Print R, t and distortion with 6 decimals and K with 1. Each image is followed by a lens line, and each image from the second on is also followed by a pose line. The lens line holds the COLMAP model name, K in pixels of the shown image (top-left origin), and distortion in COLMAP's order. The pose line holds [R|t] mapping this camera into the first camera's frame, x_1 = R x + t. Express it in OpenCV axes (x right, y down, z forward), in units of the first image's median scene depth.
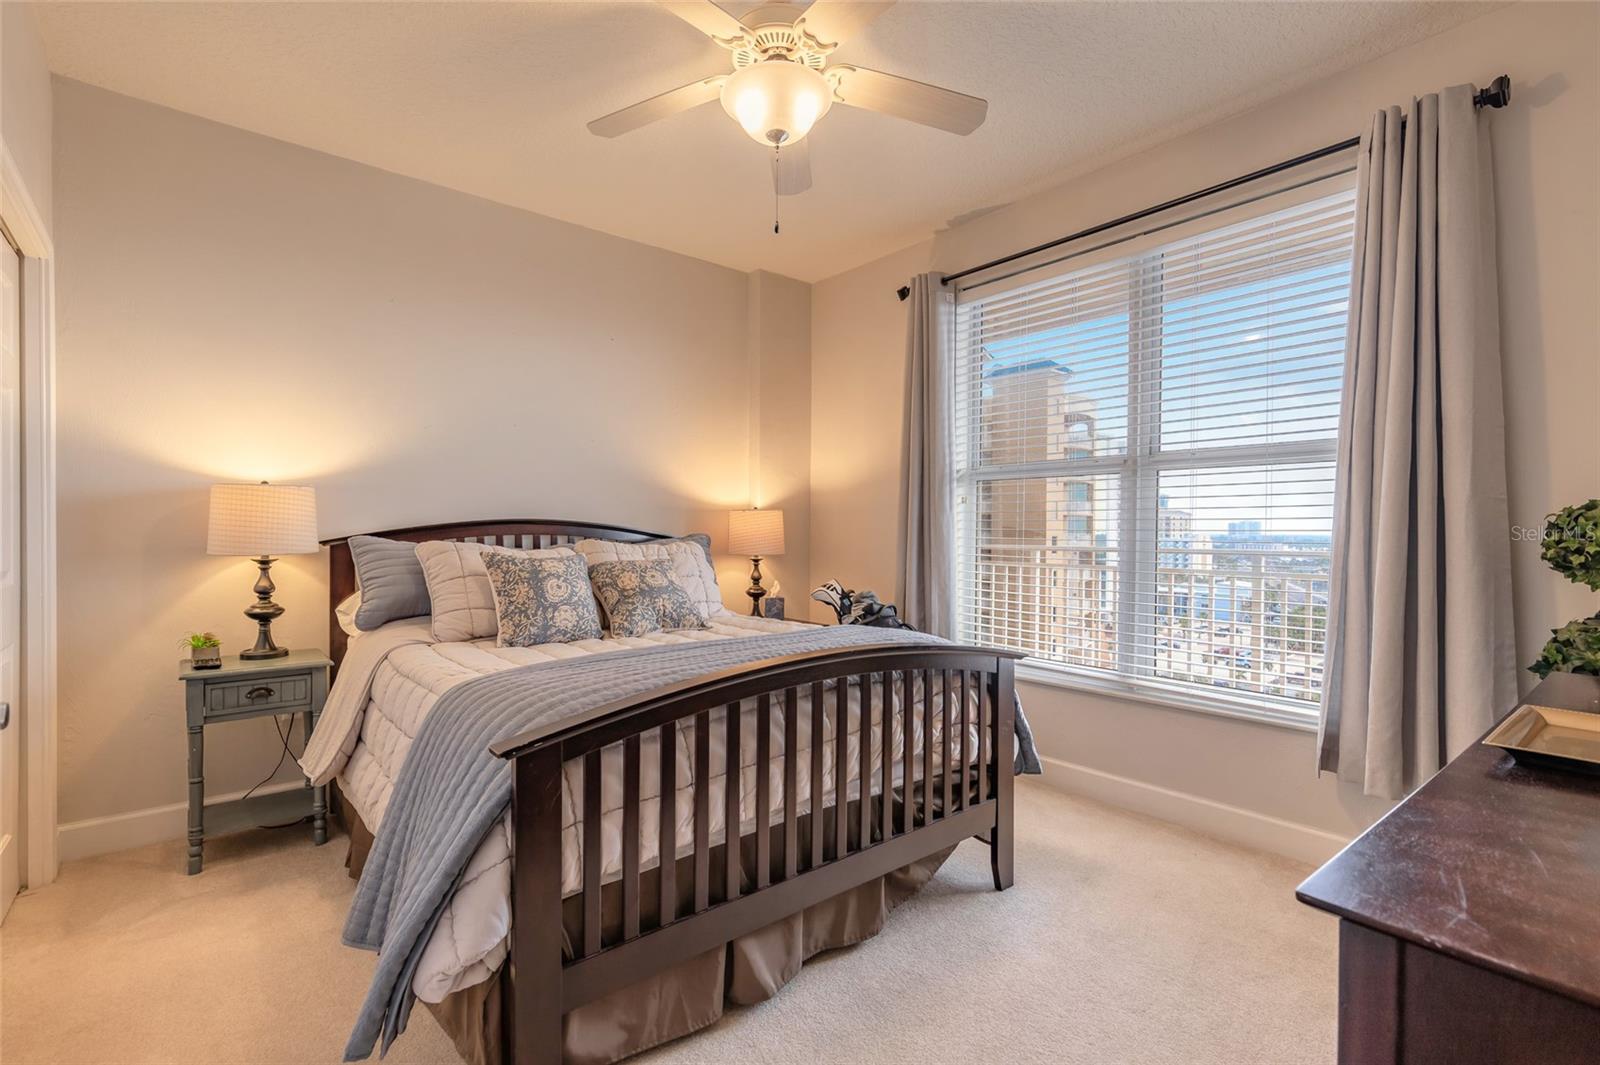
lens RADIAL K [[730.2, 0, 792.5], [0, 730.2, 529.3], [0, 0, 1]] dist [0.000765, -0.000317]
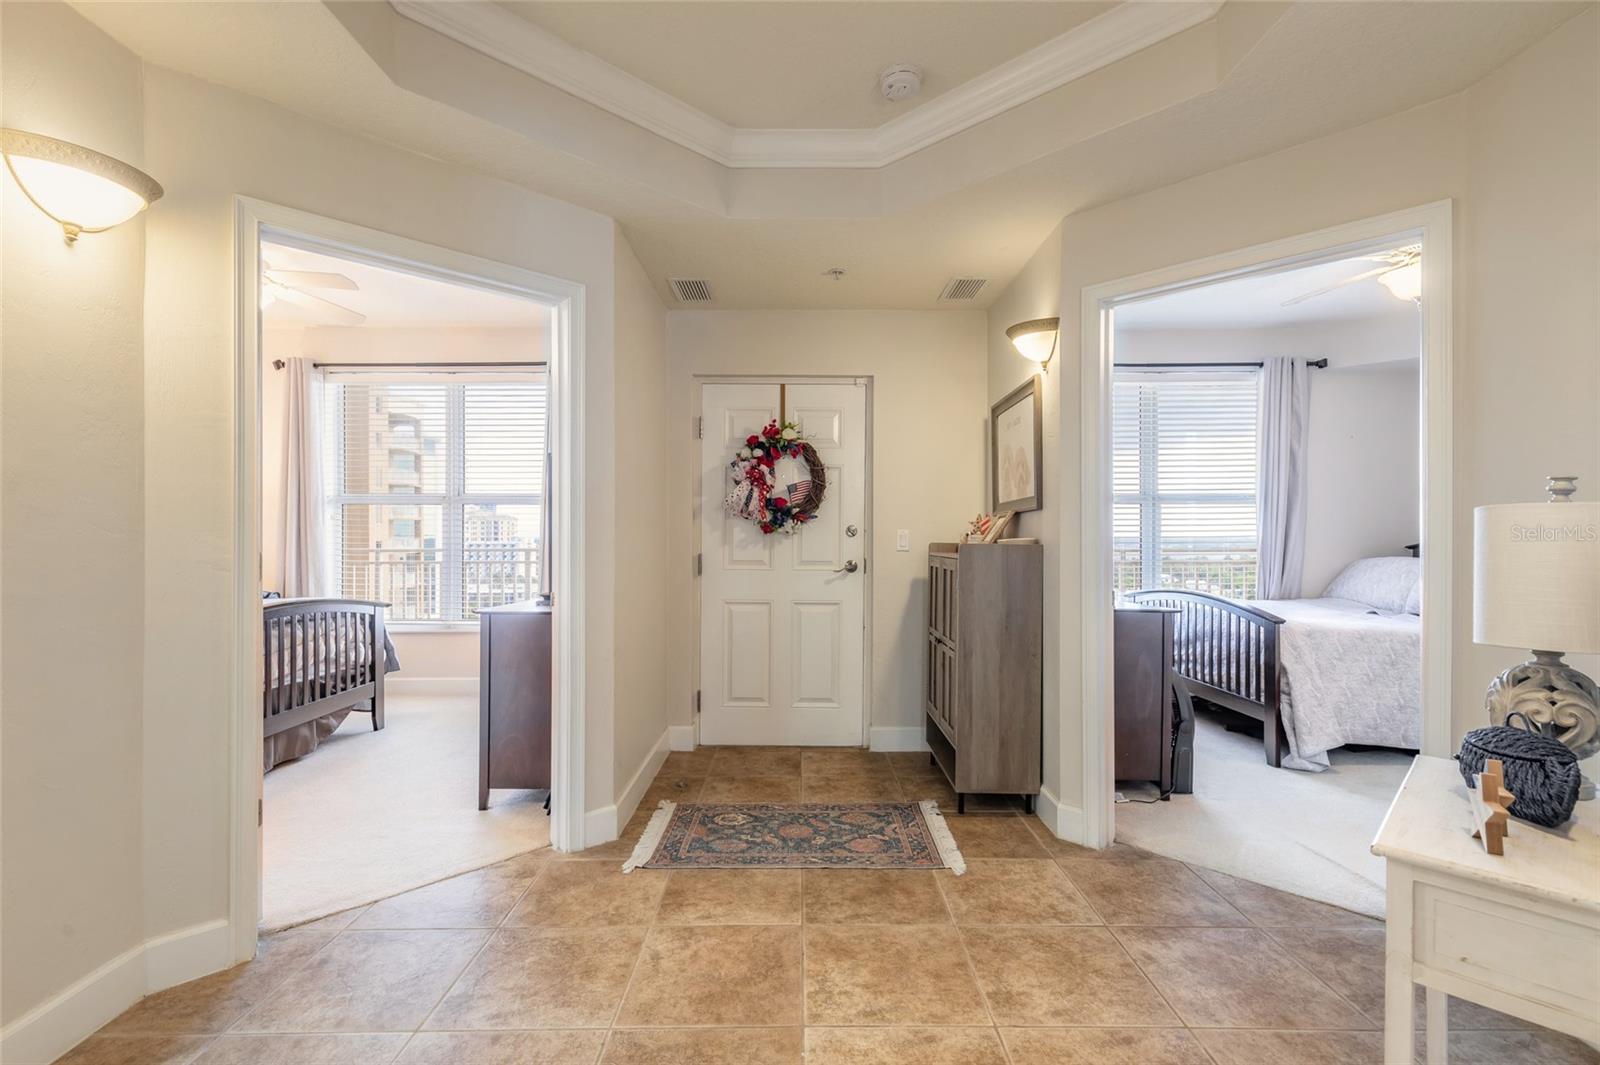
lens RADIAL K [[730.2, 0, 792.6], [0, 730.2, 528.1], [0, 0, 1]] dist [0.000765, -0.000317]
pose [[0.651246, -0.006997, 0.758835, -0.454211], [0.011614, 0.999932, -0.000747, -0.011422], [-0.758778, 0.009300, 0.651283, -1.065809]]
